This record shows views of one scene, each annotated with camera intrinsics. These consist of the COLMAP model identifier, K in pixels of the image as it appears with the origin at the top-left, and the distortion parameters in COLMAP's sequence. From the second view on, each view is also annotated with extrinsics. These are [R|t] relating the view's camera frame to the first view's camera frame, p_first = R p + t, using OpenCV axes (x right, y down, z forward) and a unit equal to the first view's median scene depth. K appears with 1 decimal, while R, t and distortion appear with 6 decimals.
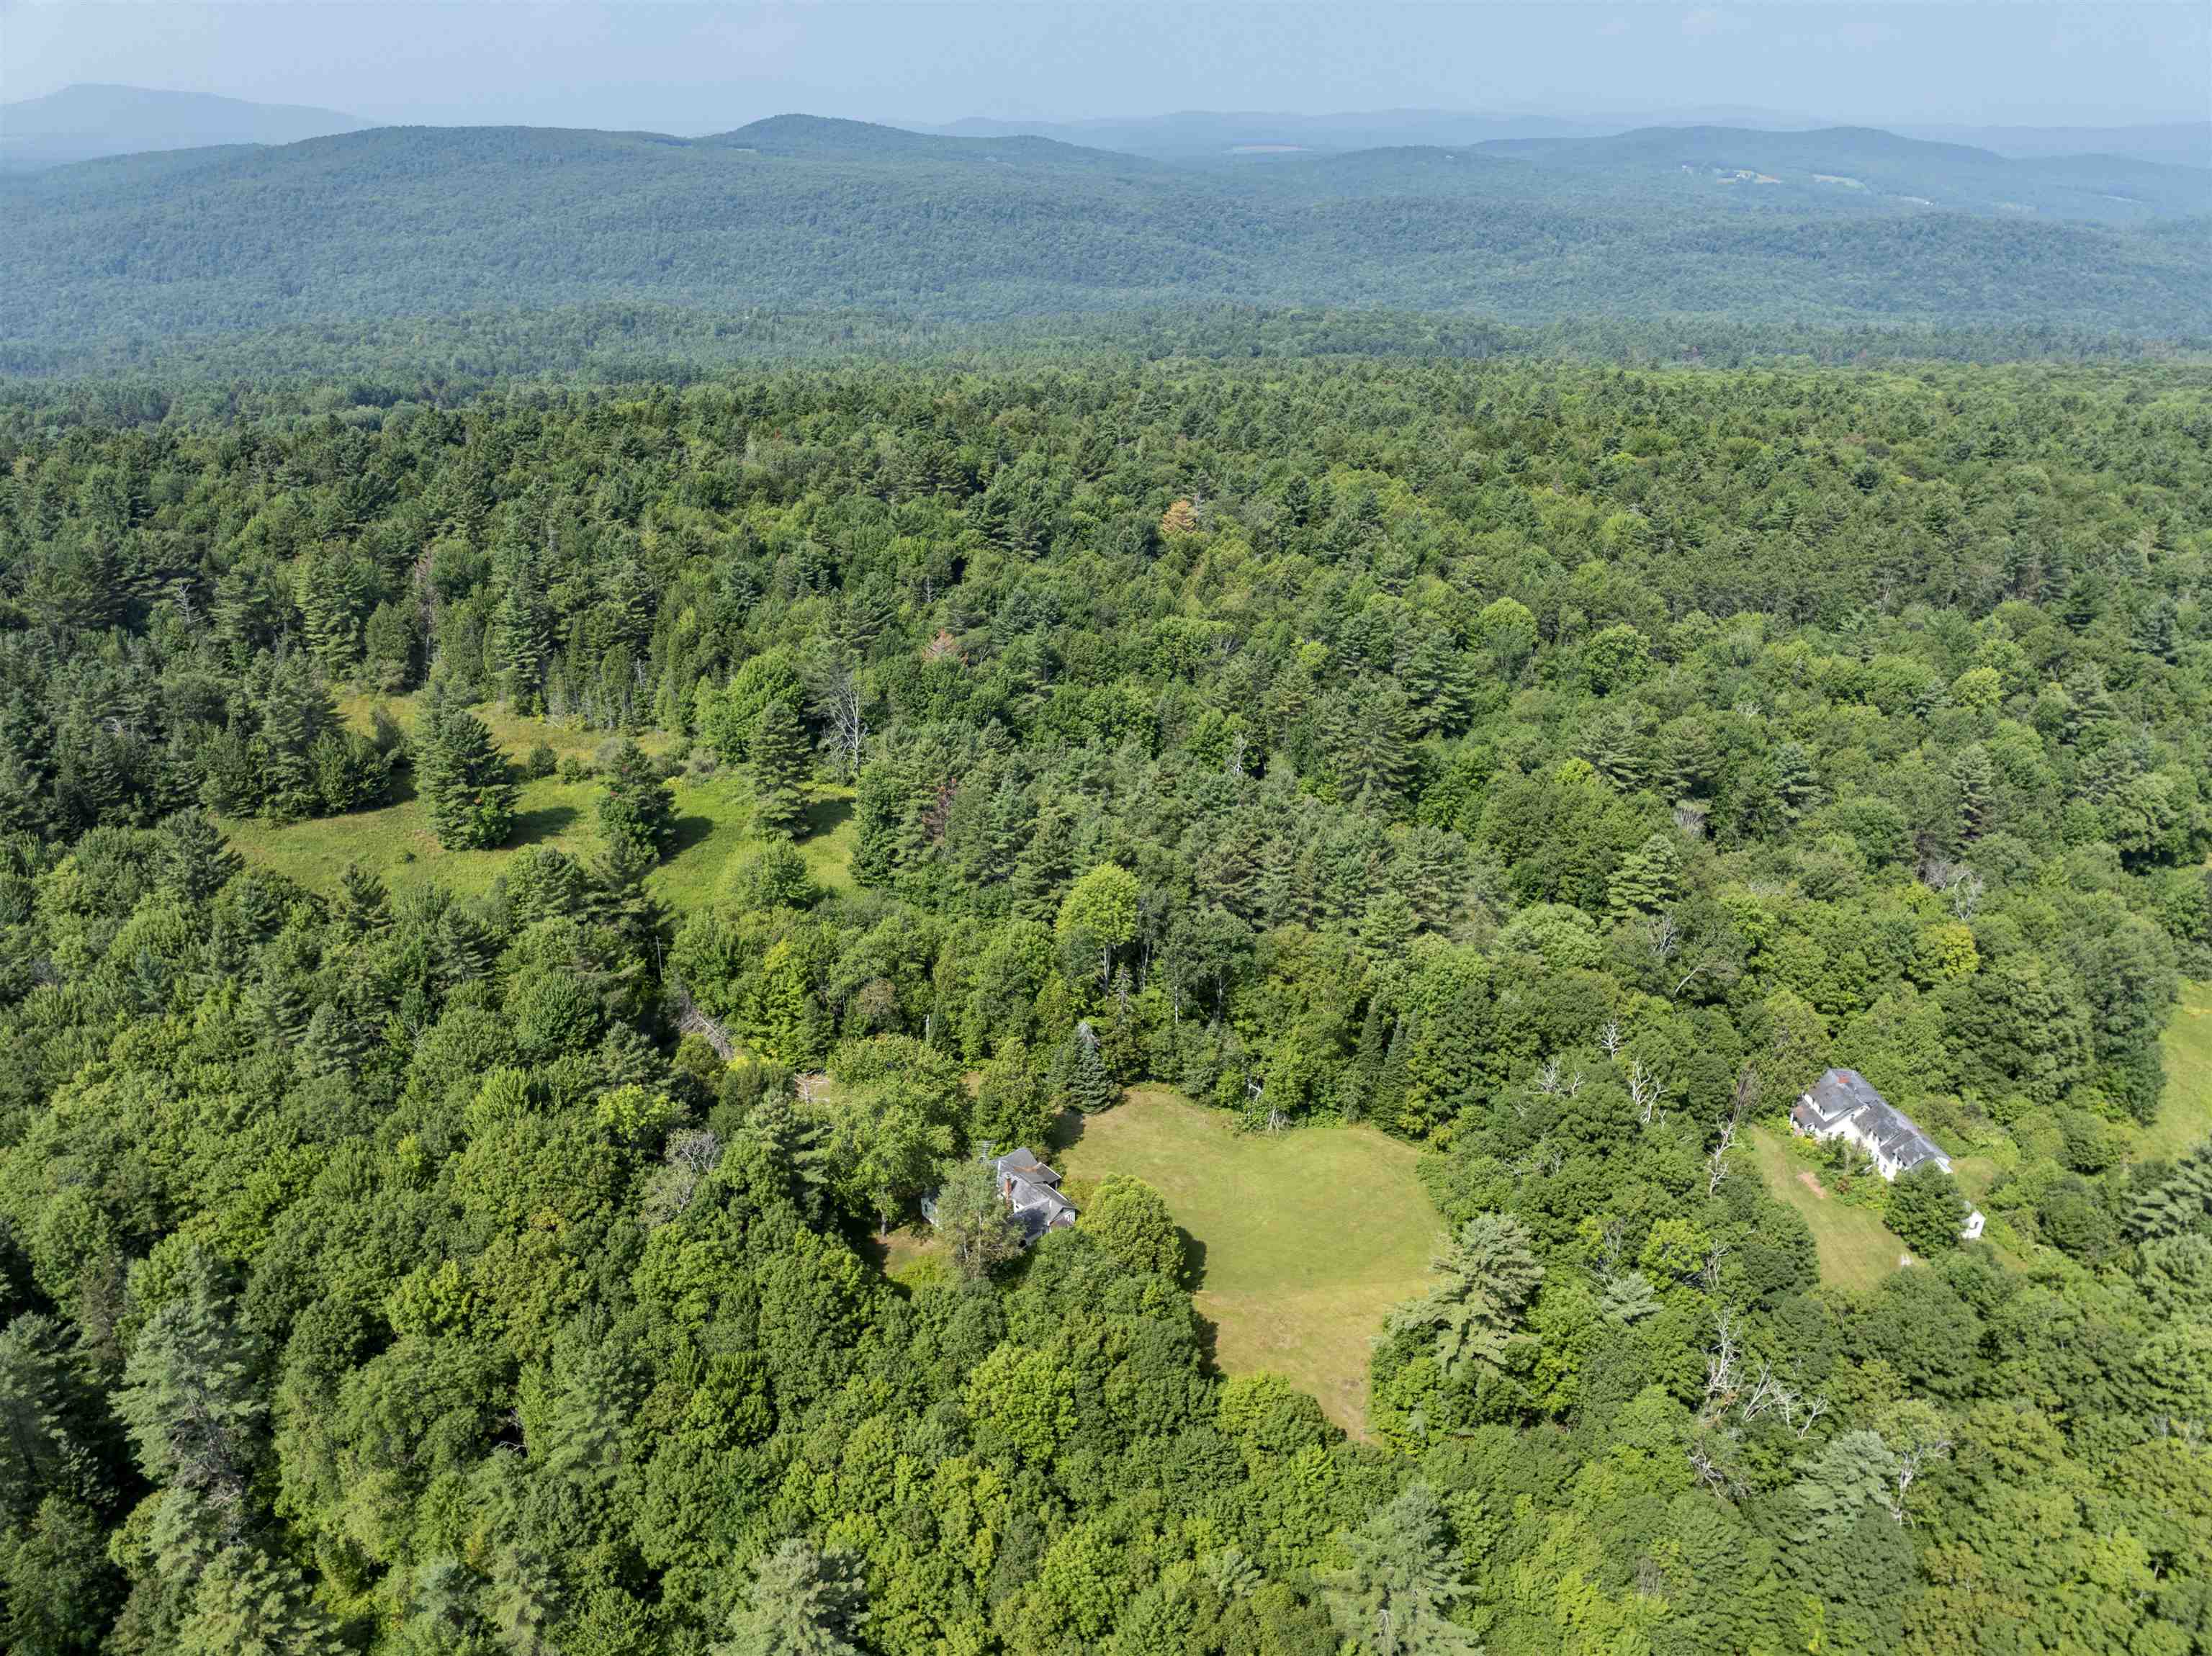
lens RADIAL K [[1662.3, 0, 1098.7], [0, 1662.3, 828.0], [0, 0, 1]] dist [-0.028817, -0.010555]
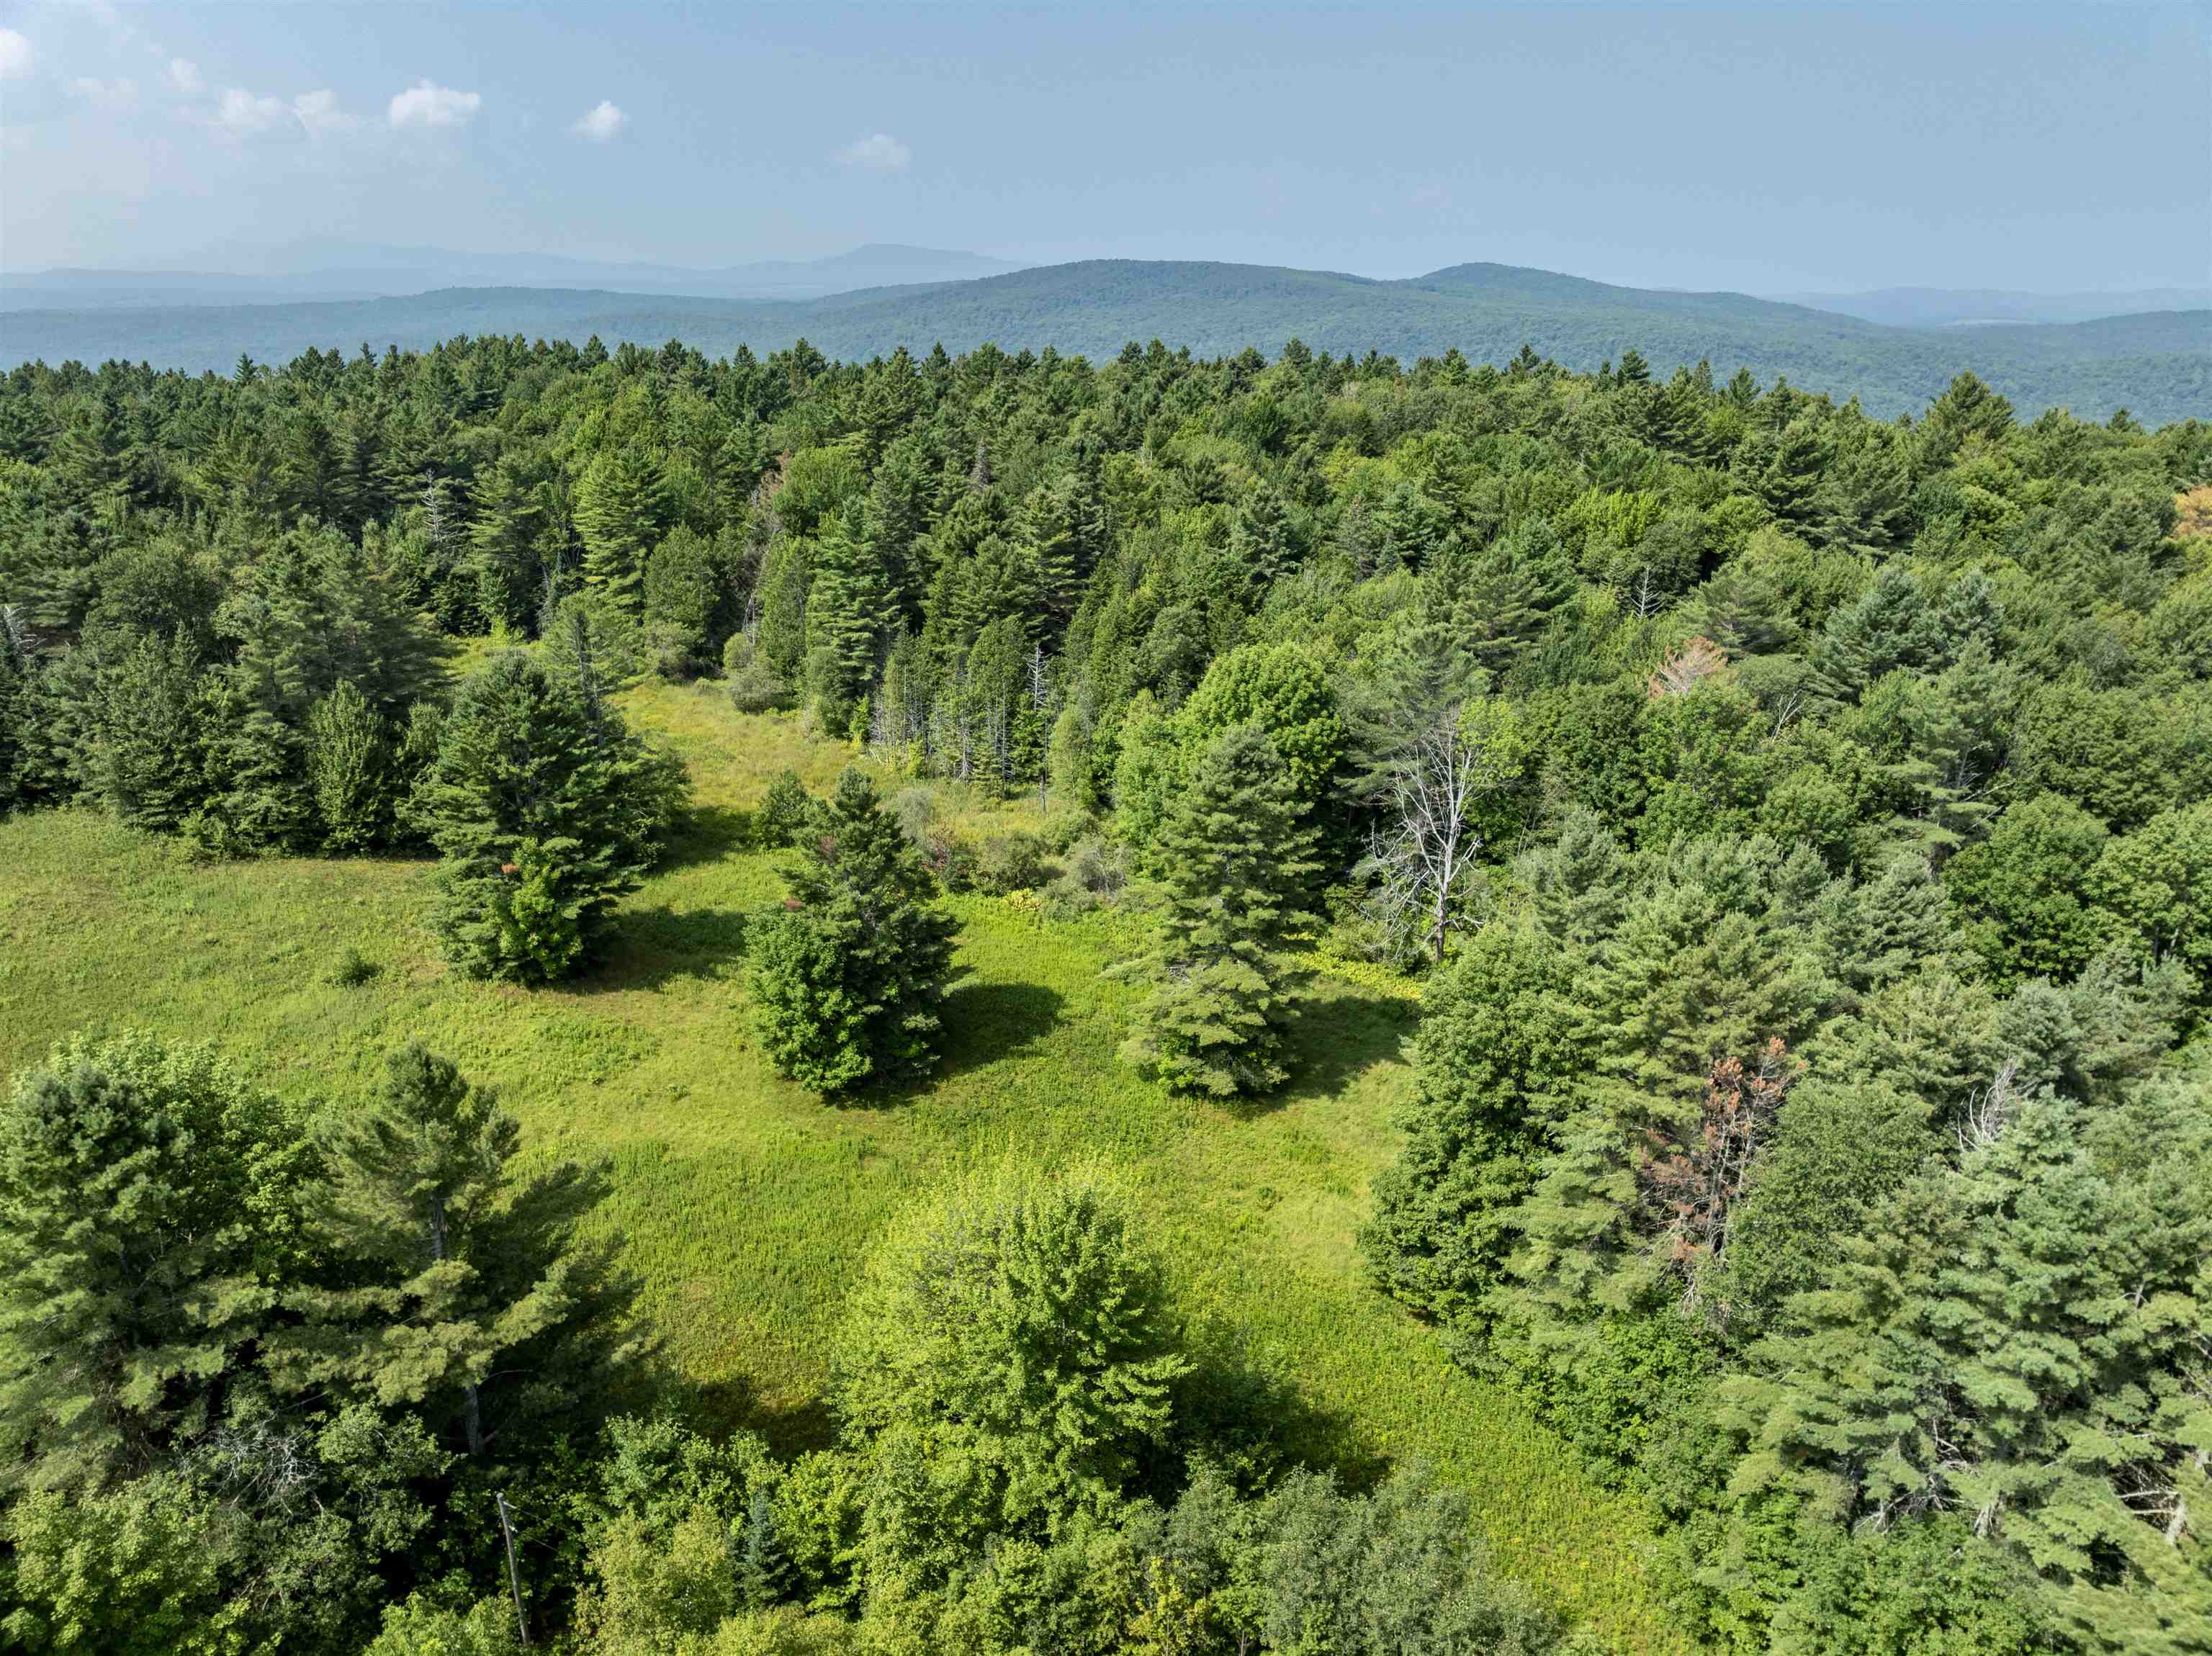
lens RADIAL K [[1662.3, 0, 1098.7], [0, 1662.3, 828.0], [0, 0, 1]] dist [-0.028817, -0.010555]
pose [[0.926796, 0.140645, -0.348236, -0.085534], [-0.171333, 0.983458, -0.058790, -0.024471], [0.334207, 0.114151, 0.935561, 0.596443]]
